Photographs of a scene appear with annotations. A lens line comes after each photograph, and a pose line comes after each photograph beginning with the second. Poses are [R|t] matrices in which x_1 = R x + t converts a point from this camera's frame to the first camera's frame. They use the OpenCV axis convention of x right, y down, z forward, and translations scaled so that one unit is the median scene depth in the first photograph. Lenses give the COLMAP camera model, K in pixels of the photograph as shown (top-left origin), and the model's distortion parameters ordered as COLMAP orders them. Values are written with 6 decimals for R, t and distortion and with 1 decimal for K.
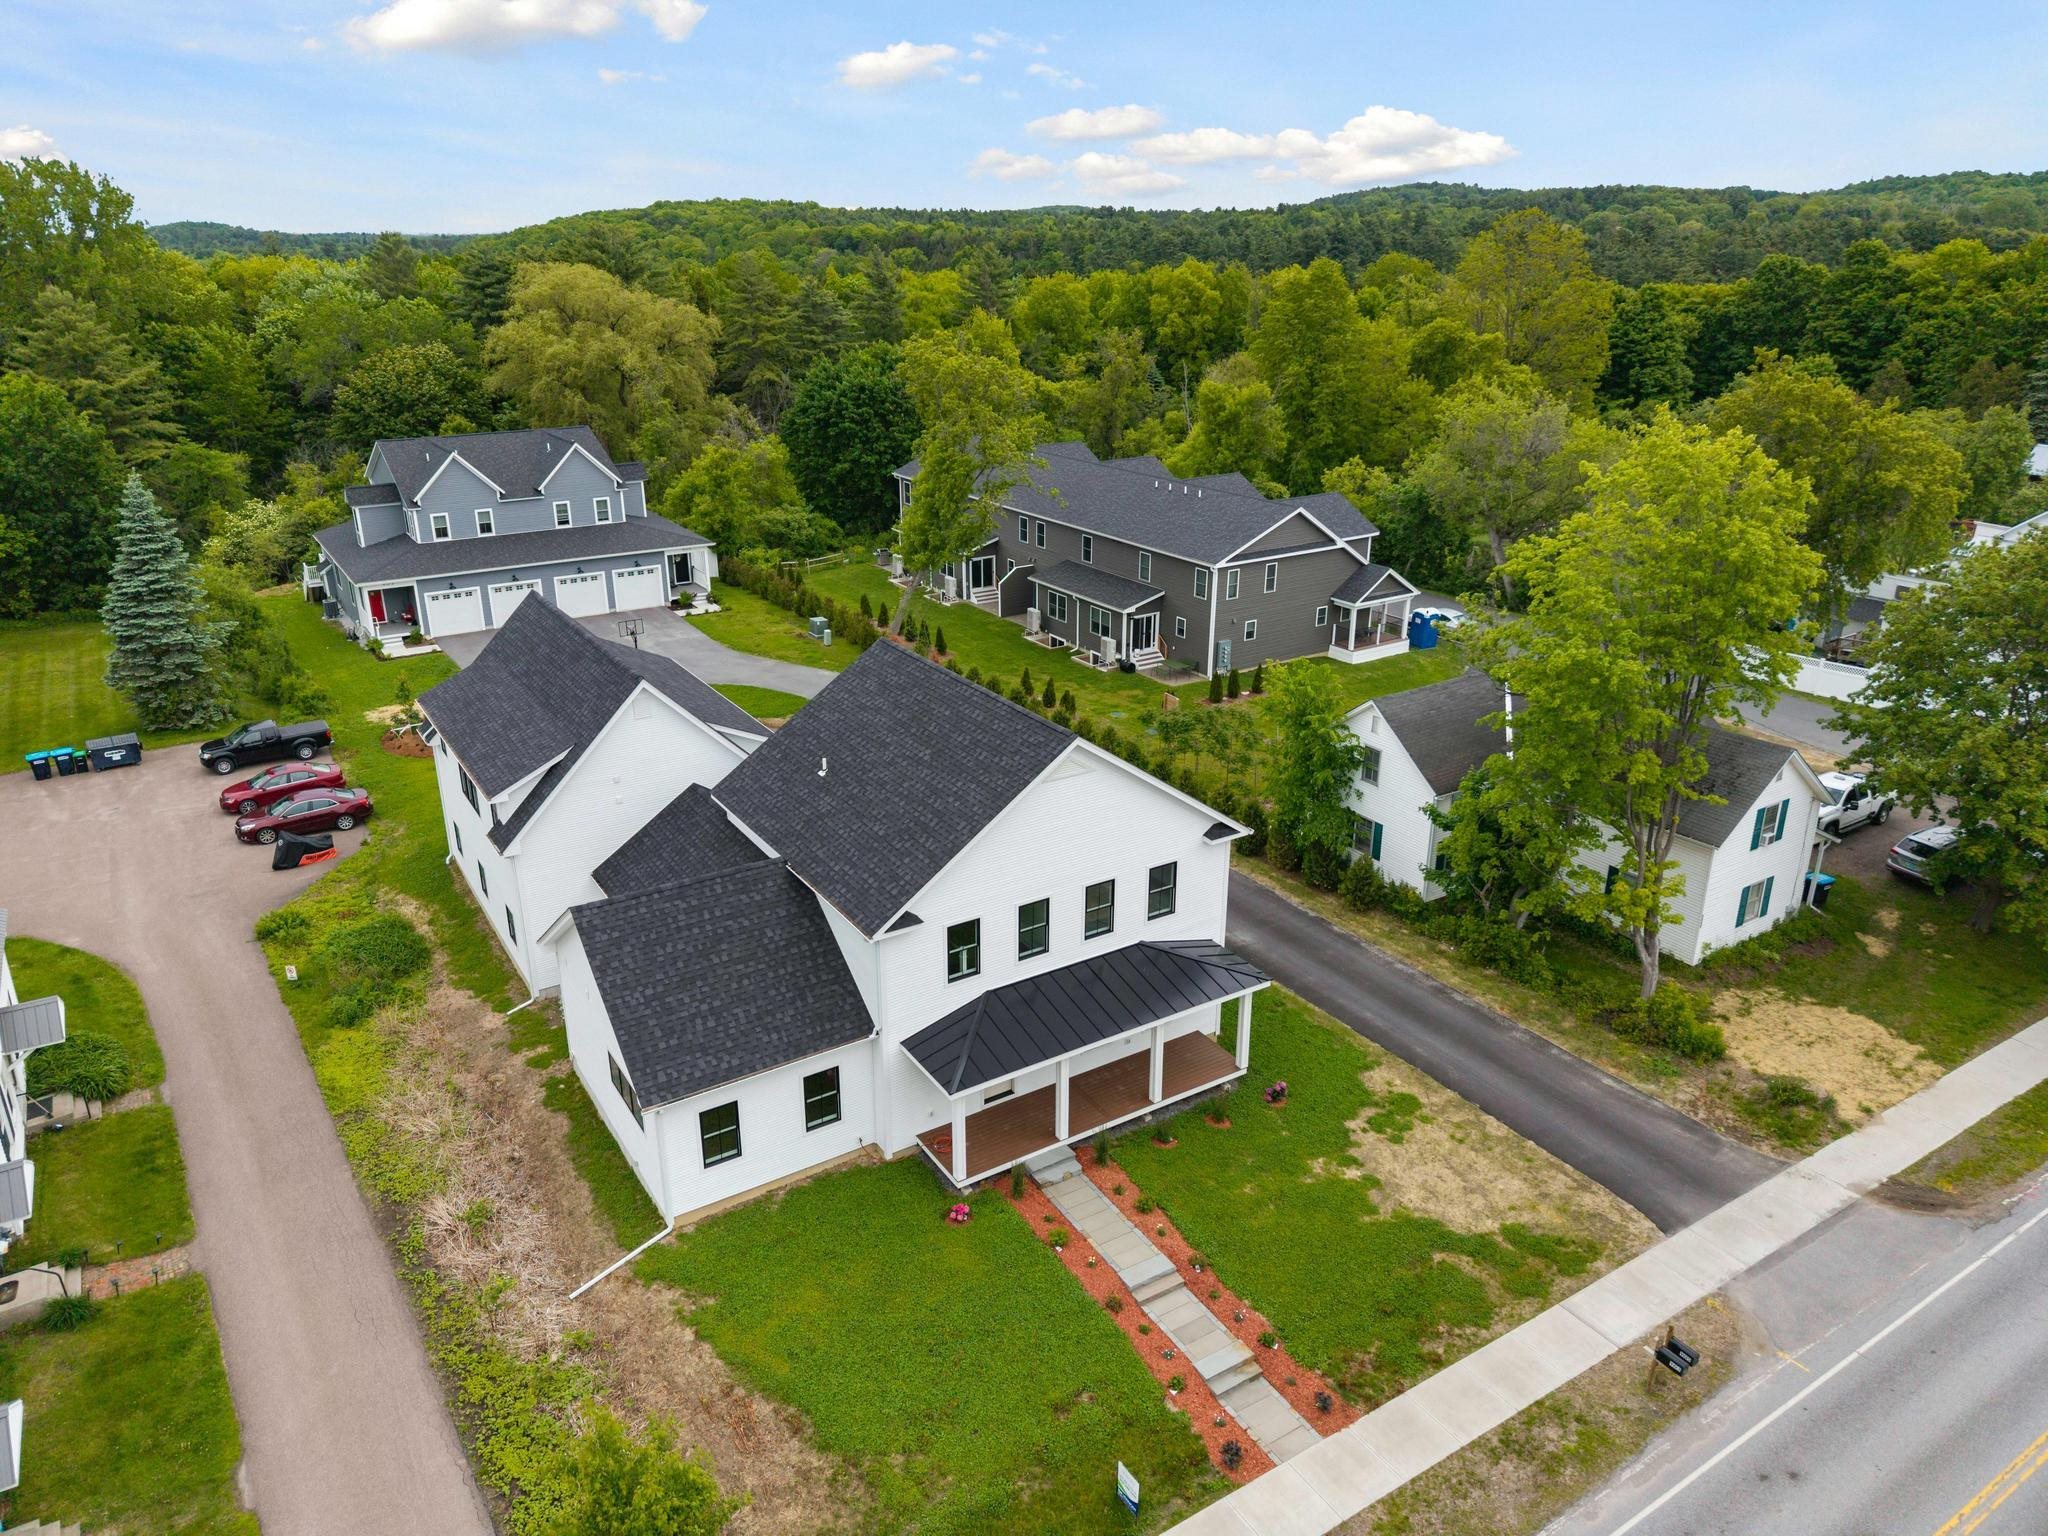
lens RADIAL K [[1354.8, 0, 1013.6], [0, 1354.8, 802.2], [0, 0, 1]] dist [0.032408, -0.039505]
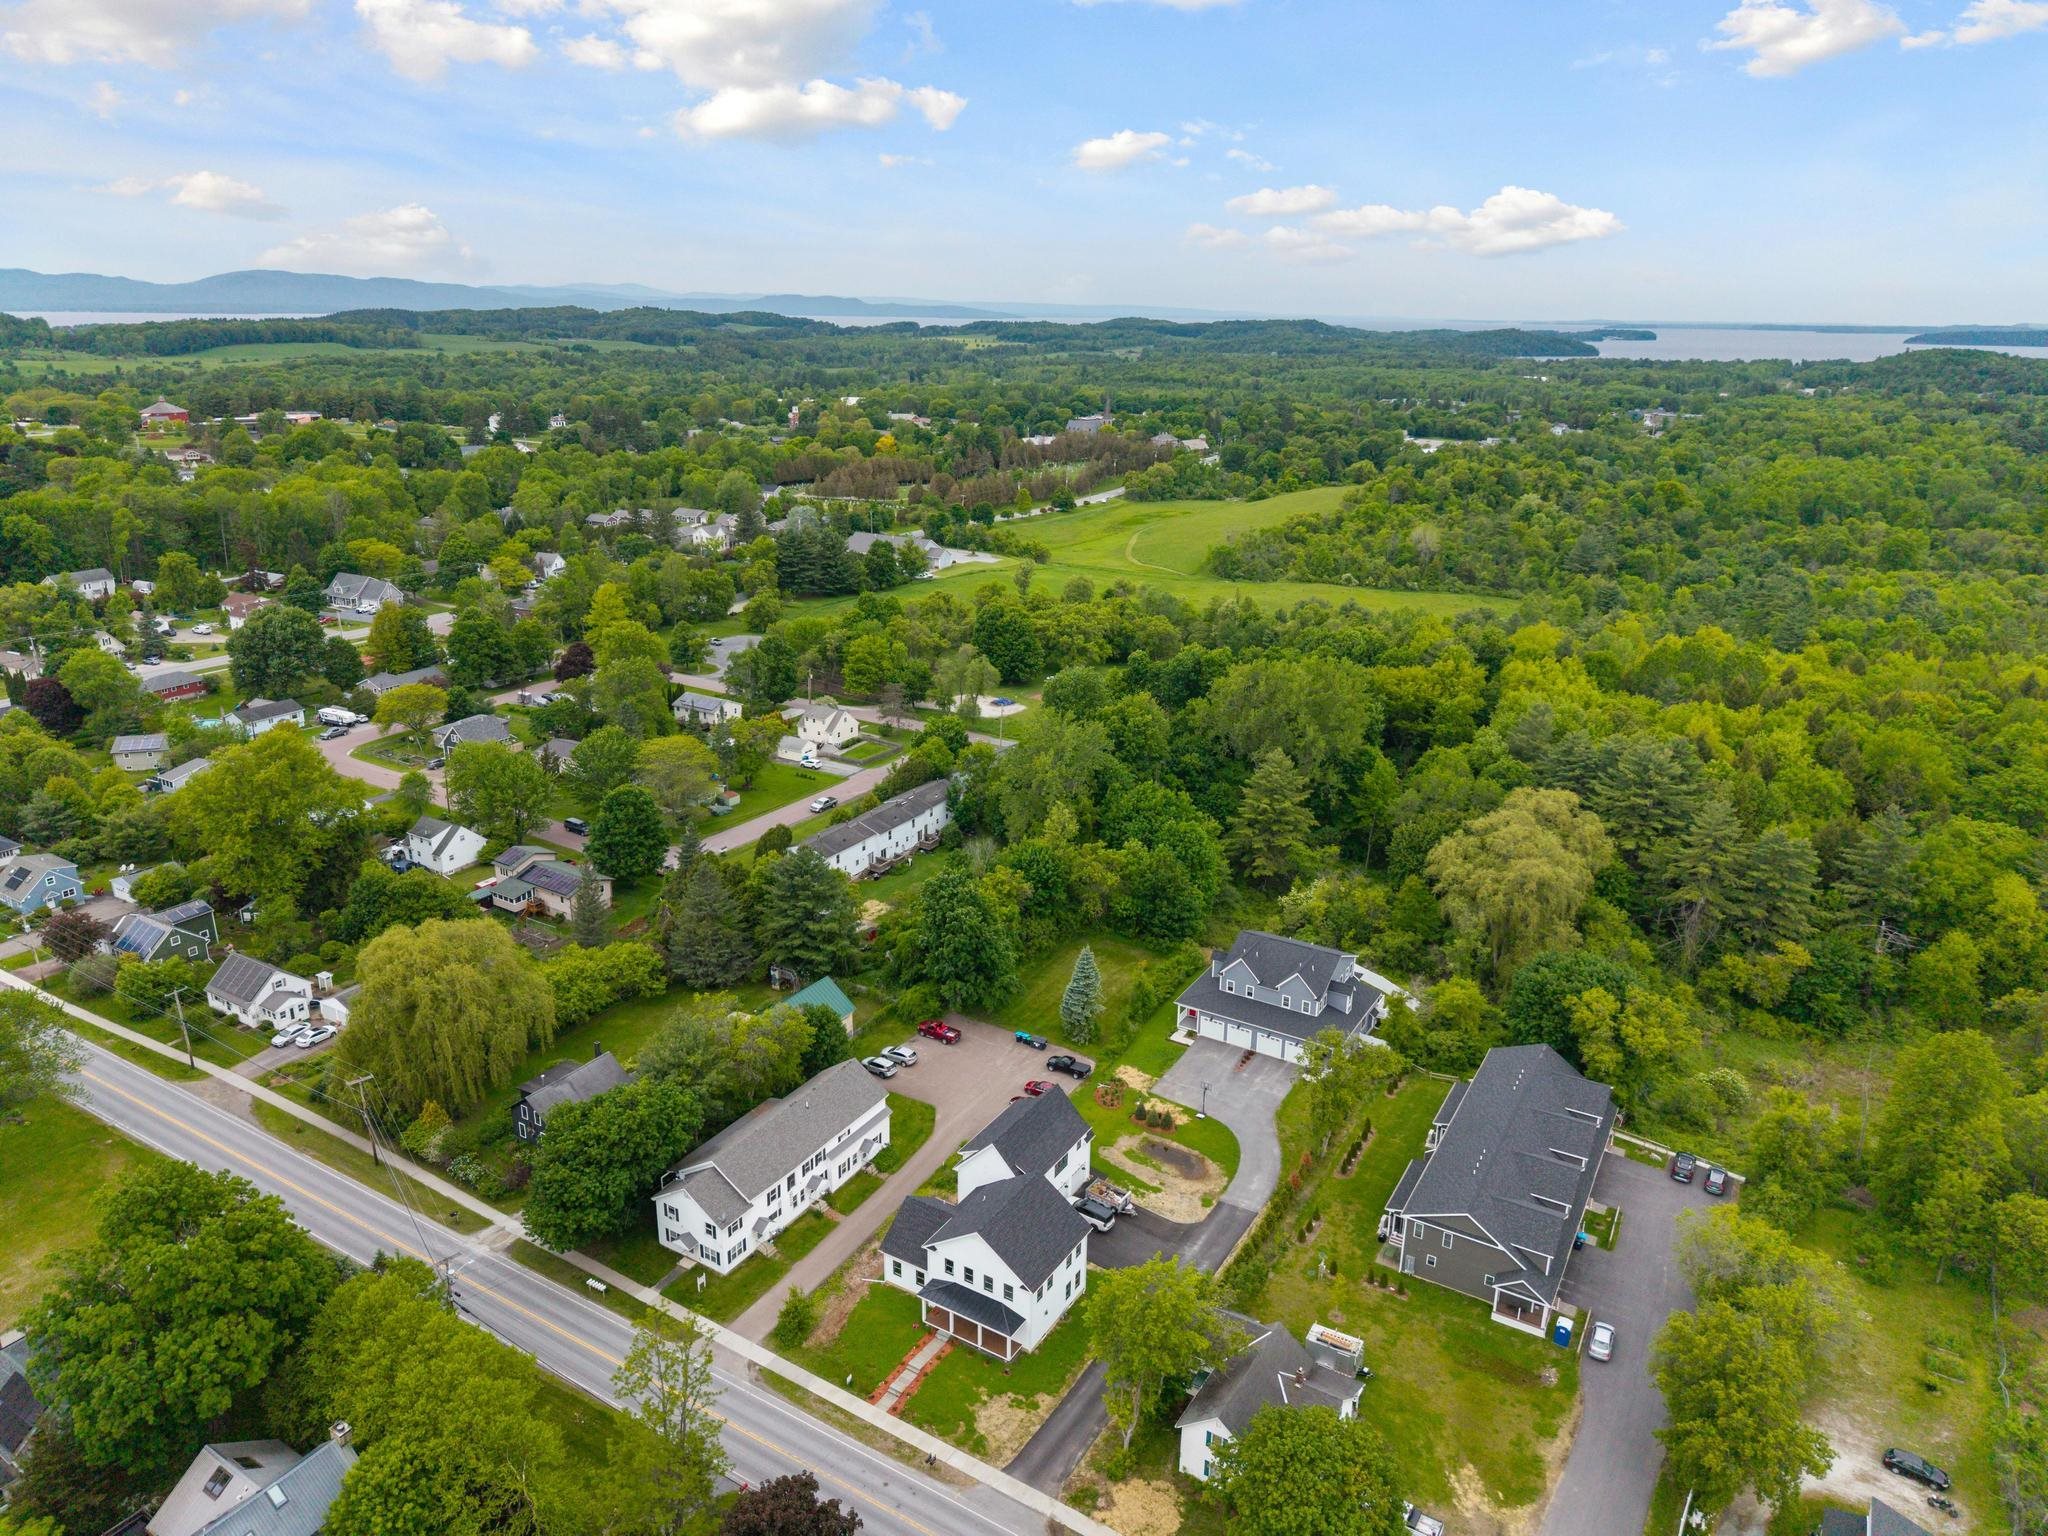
lens RADIAL K [[1348.0, 0, 1017.2], [0, 1348.0, 815.3], [0, 0, 1]] dist [0.032019, -0.037257]
pose [[0.442506, 0.320073, -0.837700, 2.421036], [-0.353351, 0.920795, 0.165168, -1.500167], [0.824216, 0.222914, 0.520555, -0.905409]]
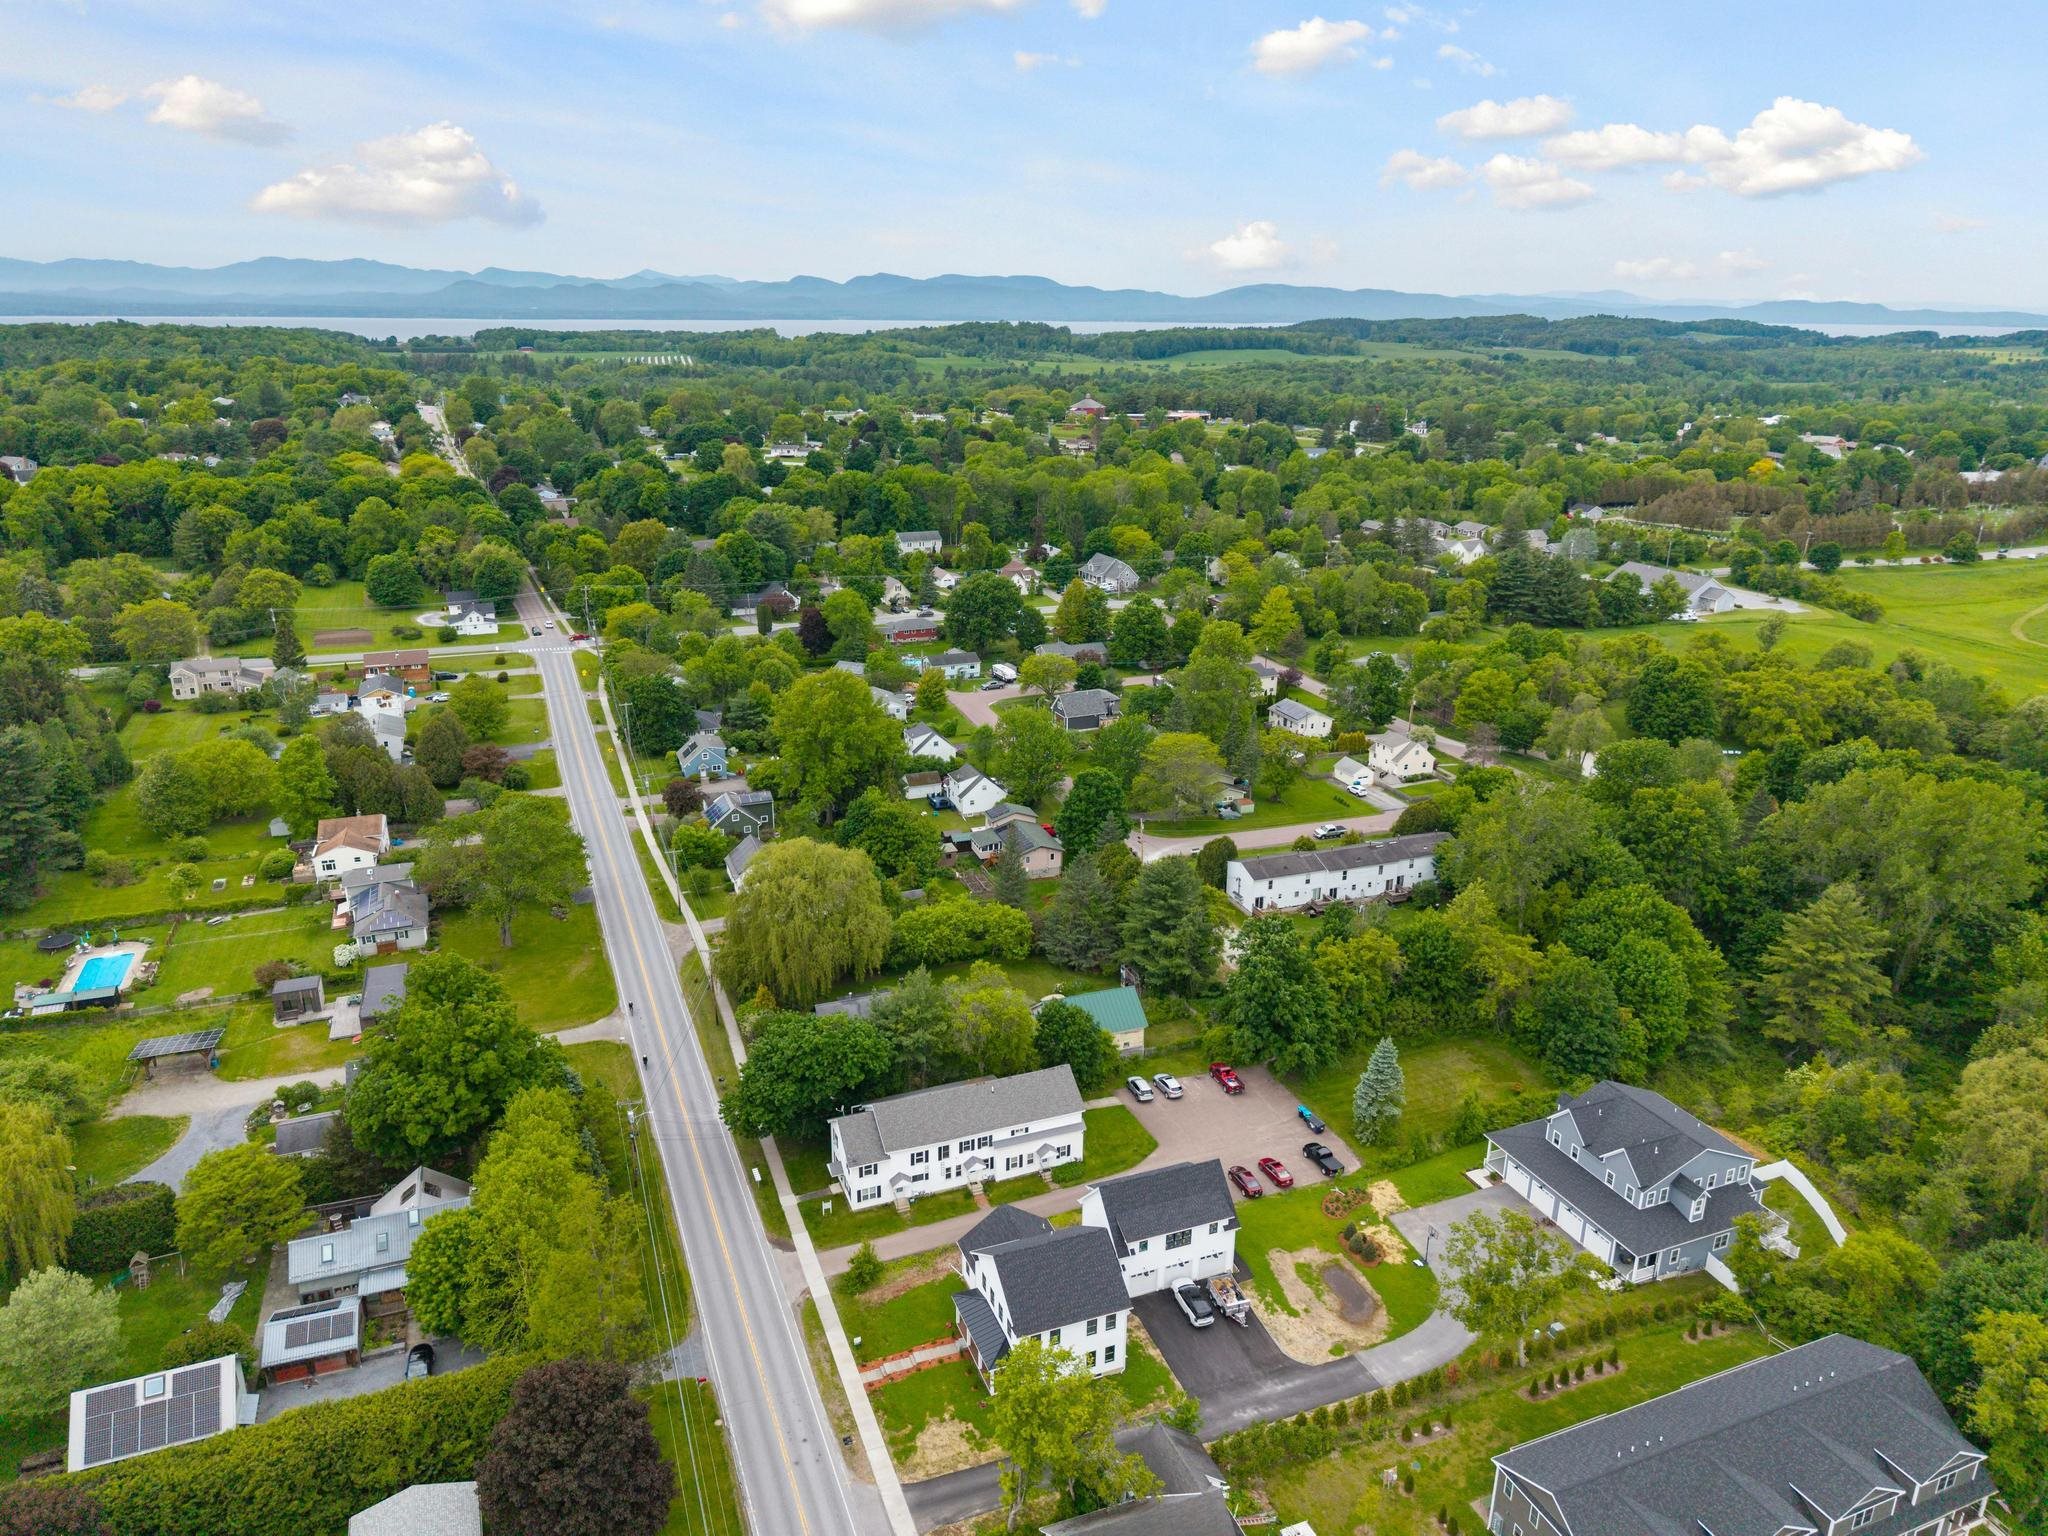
lens RADIAL K [[1354.8, 0, 1013.6], [0, 1354.8, 802.2], [0, 0, 1]] dist [0.032408, -0.039505]
pose [[-0.192342, 0.335010, -0.922373, 2.557370], [-0.380691, 0.840843, 0.384783, -2.134421], [0.904477, 0.425149, -0.034194, 0.587598]]
